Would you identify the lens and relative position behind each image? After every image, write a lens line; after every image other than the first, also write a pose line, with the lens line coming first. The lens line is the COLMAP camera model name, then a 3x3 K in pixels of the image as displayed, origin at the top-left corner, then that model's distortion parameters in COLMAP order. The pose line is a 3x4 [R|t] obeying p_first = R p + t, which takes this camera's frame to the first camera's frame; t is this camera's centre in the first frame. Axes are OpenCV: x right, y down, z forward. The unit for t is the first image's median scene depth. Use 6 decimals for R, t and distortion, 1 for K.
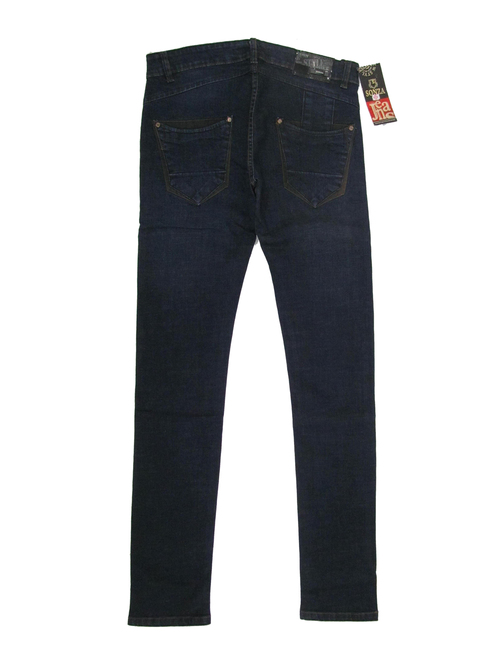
lens RADIAL K [[549.8, 0, 250.0], [0, 549.8, 333.5], [0, 0, 1]] dist [-0.010144, -0.003602]
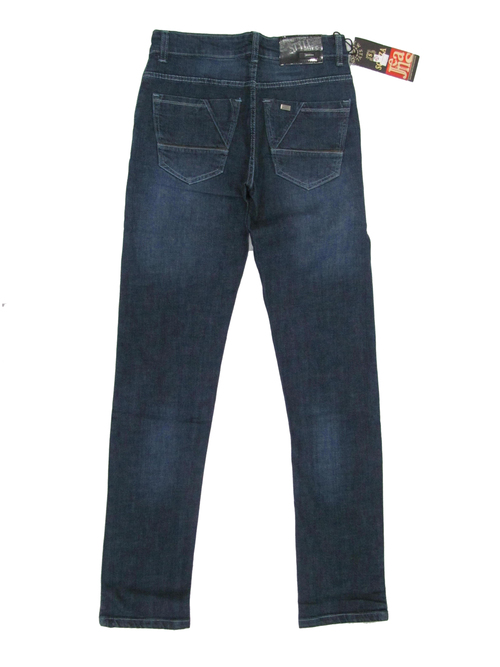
lens RADIAL K [[627.7, 0, 250.0], [0, 627.7, 333.5], [0, 0, 1]] dist [0.007329, 0.003732]
pose [[0.999728, 0.019947, 0.012066, -0.001120], [-0.016546, 0.971736, -0.235489, 0.301553], [-0.016422, 0.235225, 0.971802, -0.050680]]
